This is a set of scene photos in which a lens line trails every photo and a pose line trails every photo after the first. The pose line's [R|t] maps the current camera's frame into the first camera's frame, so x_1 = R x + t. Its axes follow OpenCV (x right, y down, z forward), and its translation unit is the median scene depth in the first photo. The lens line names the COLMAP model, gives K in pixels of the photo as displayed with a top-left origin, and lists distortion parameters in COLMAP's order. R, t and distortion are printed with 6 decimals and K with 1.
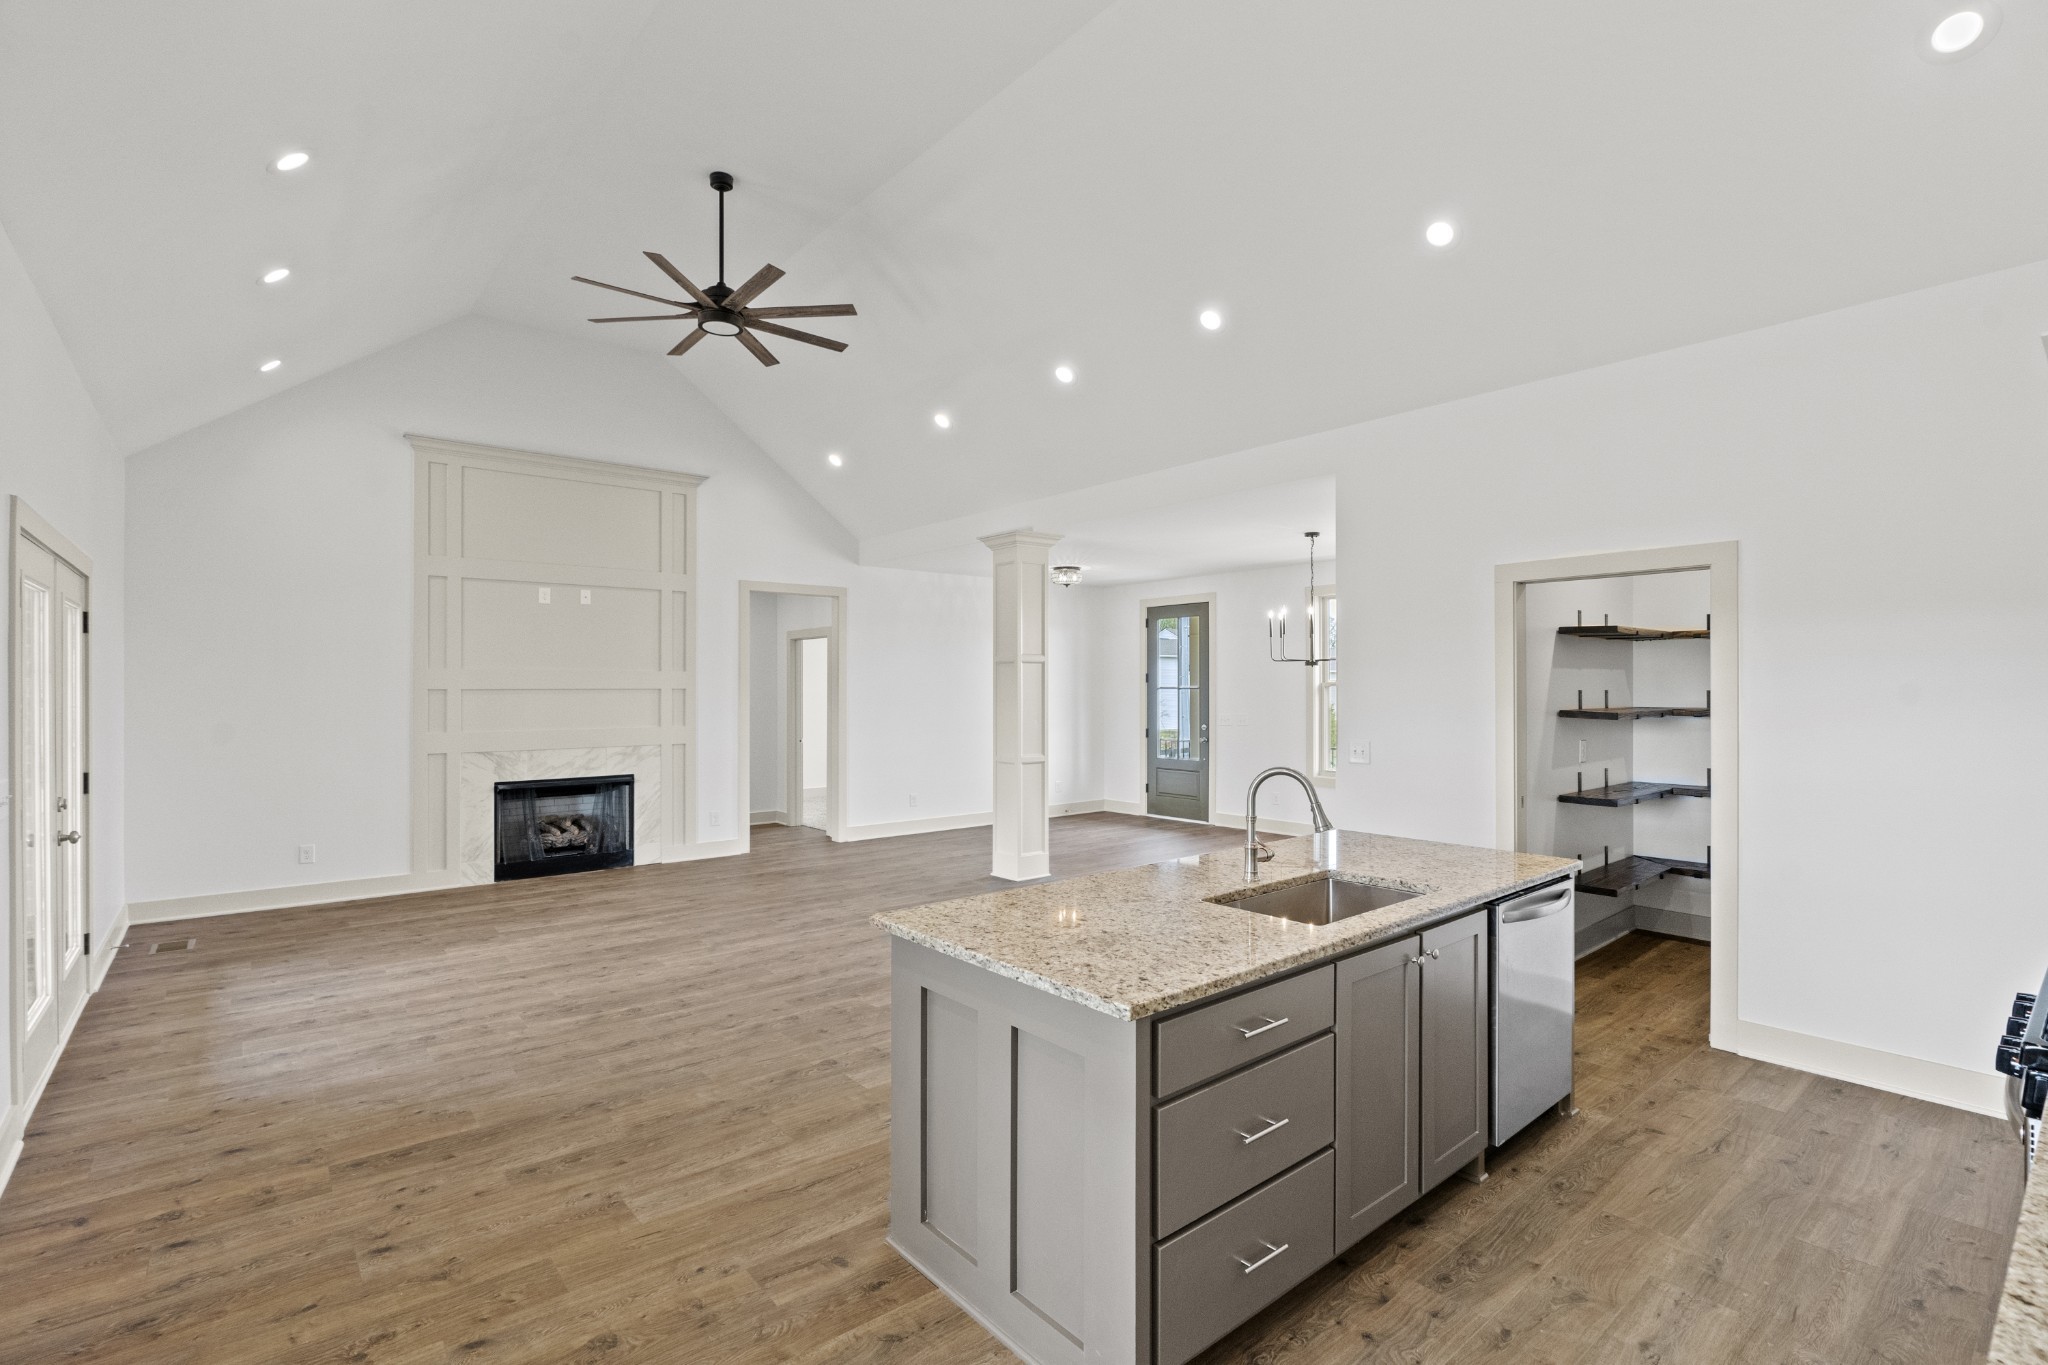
lens RADIAL K [[945.8, 0, 1027.8], [0, 945.8, 685.9], [0, 0, 1]] dist [-0.005120, -0.000845]
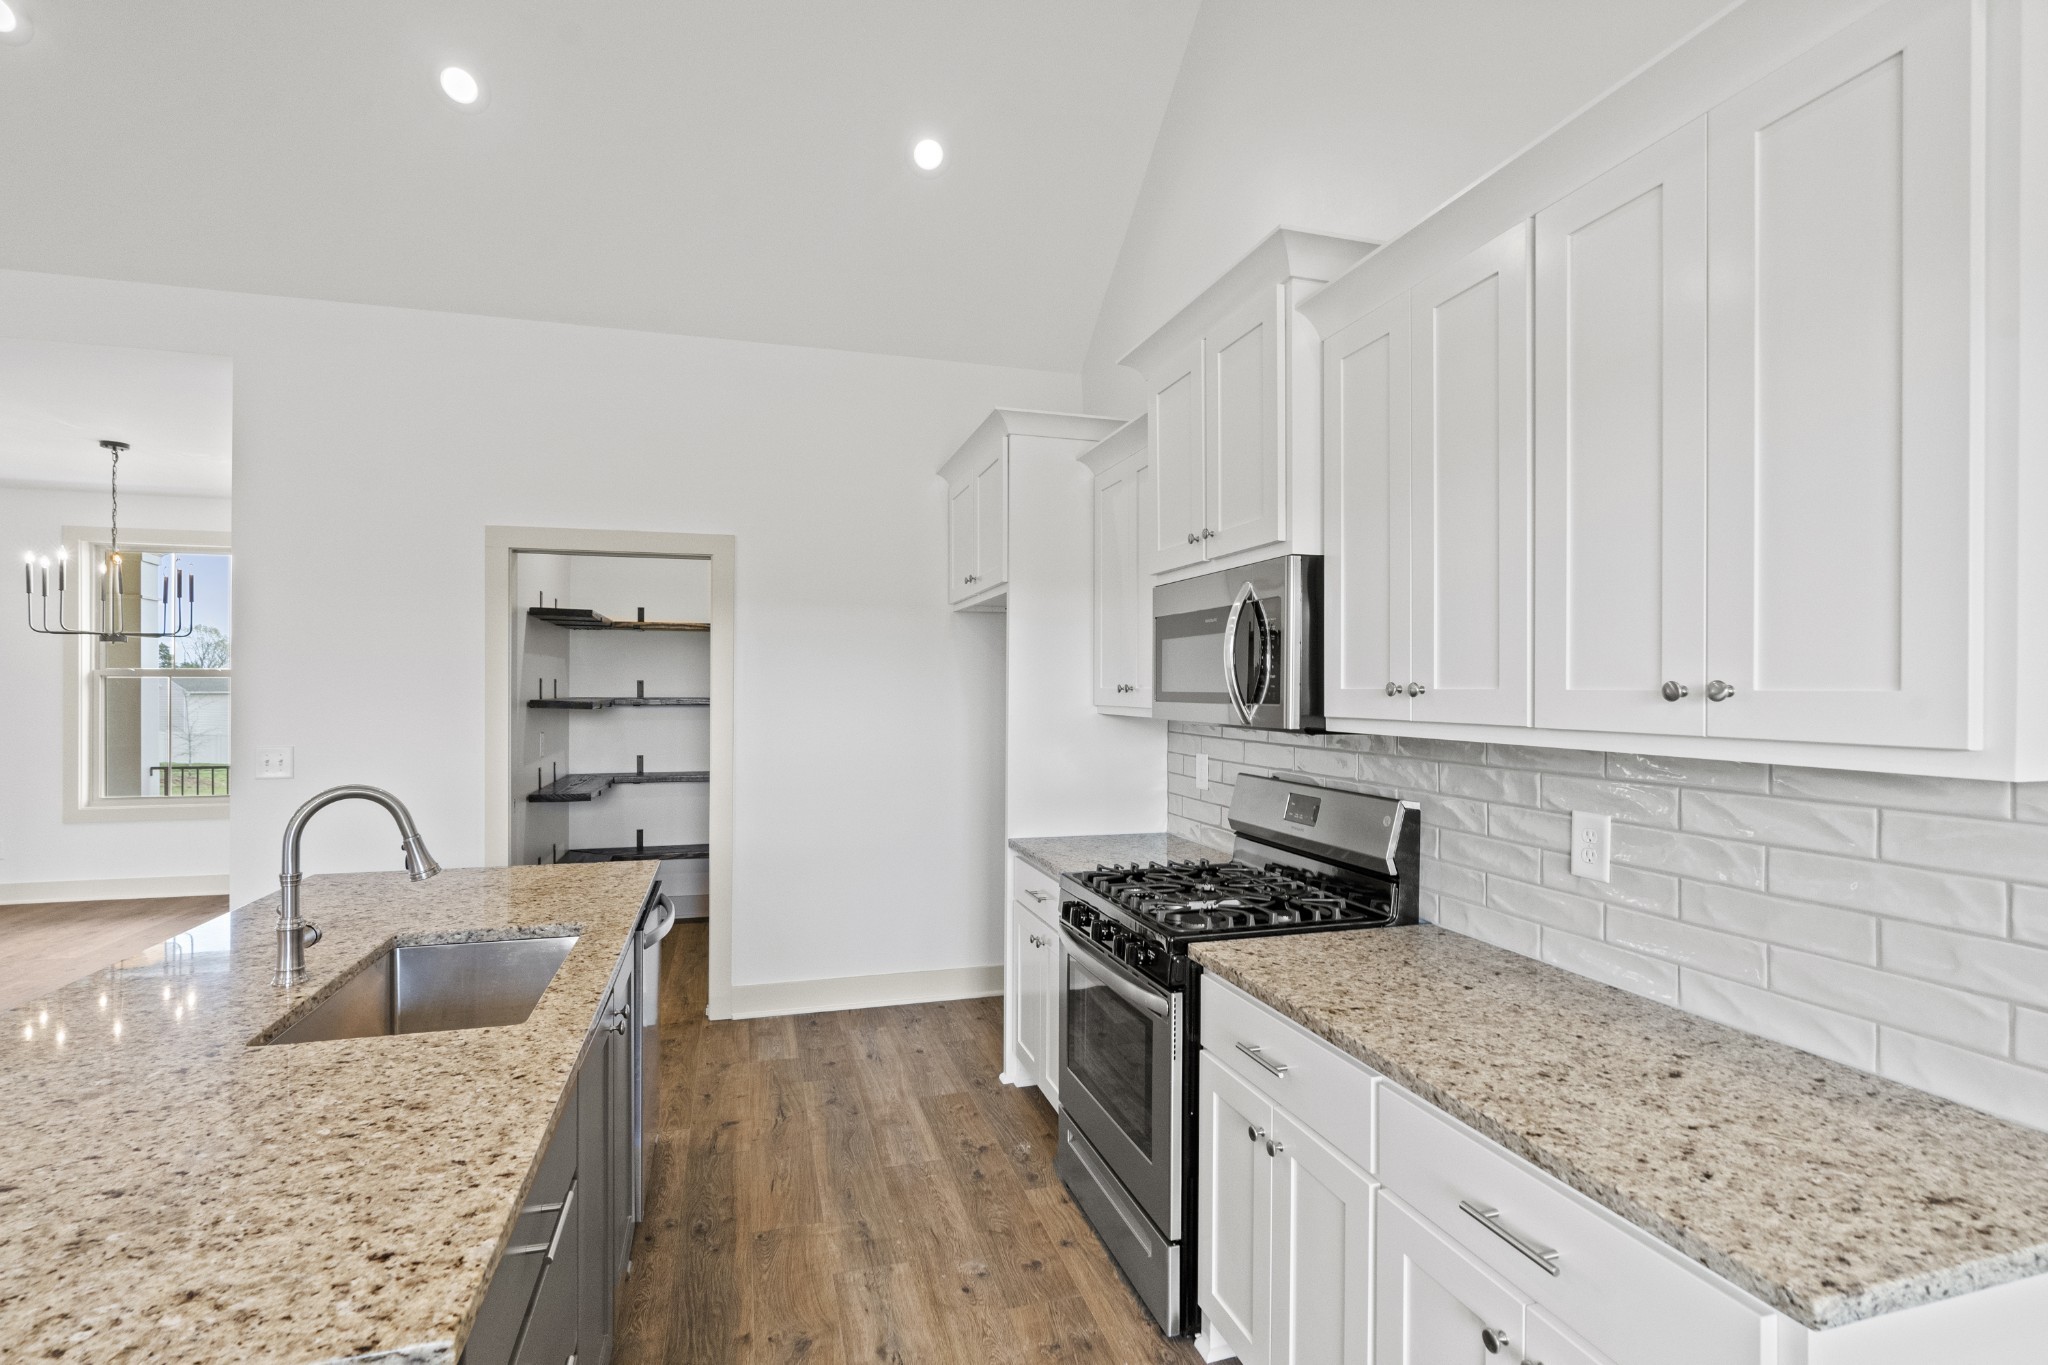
lens RADIAL K [[945.8, 0, 1025.0], [0, 945.8, 696.2], [0, 0, 1]] dist [-0.005120, -0.000845]
pose [[0.405816, -0.006056, 0.913935, -0.111278], [-0.003750, 0.999959, 0.008291, 0.021280], [-0.913947, -0.006792, 0.405777, 0.350954]]
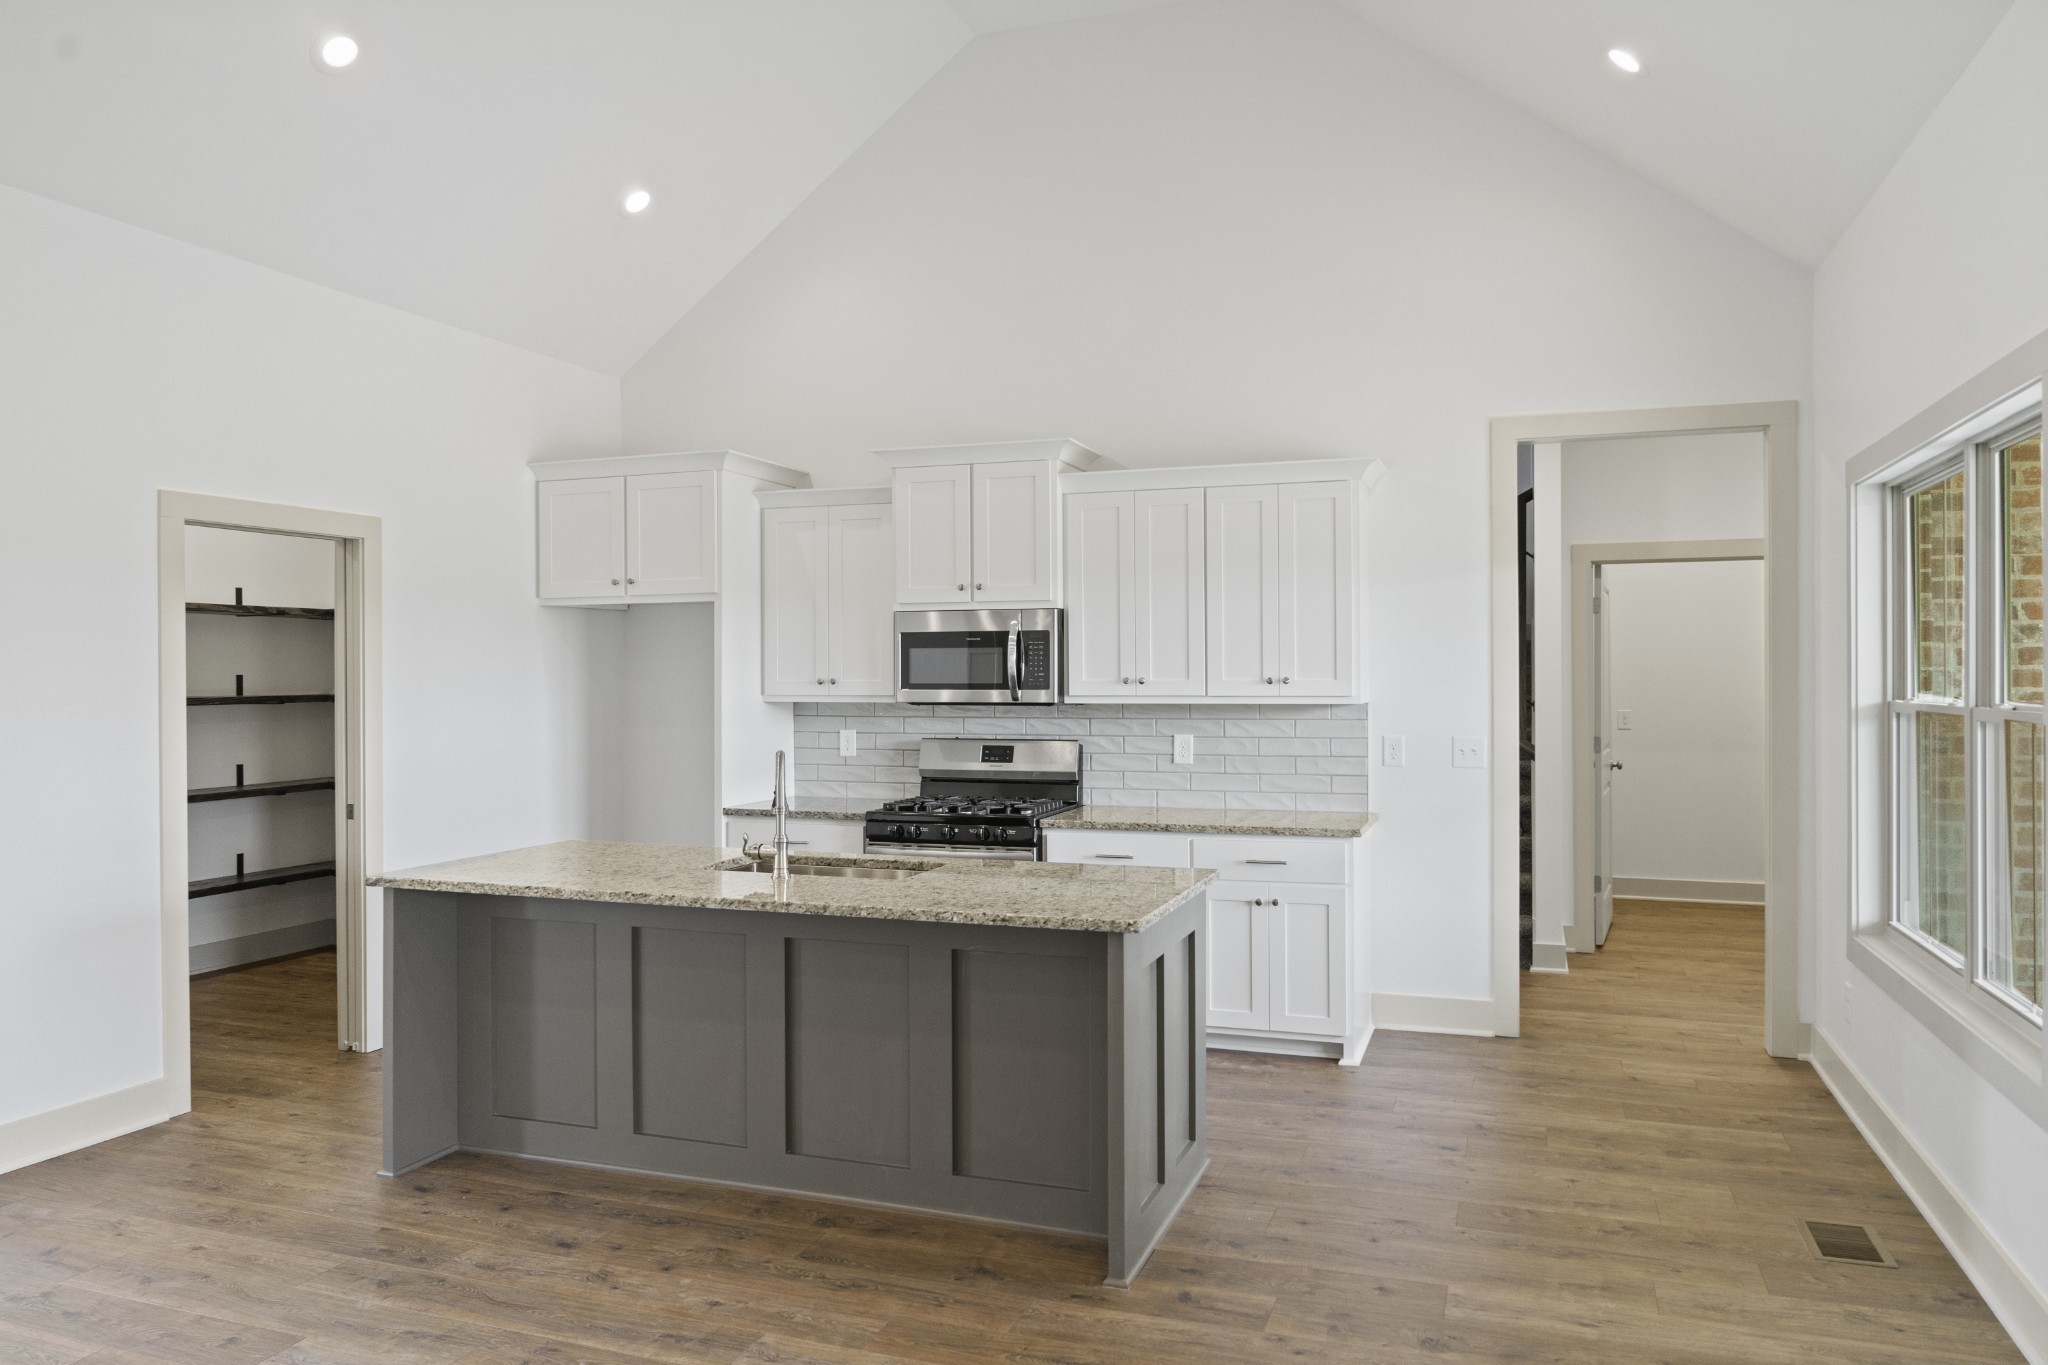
lens RADIAL K [[1421.4, 0, 1022.8], [0, 1421.4, 677.8], [0, 0, 1]] dist [-0.005924, -0.000241]
pose [[-0.505892, 0.000351, 0.862597, -1.052871], [0.001706, 0.999998, 0.000594, 0.015775], [-0.862595, 0.001772, -0.505892, 1.484755]]
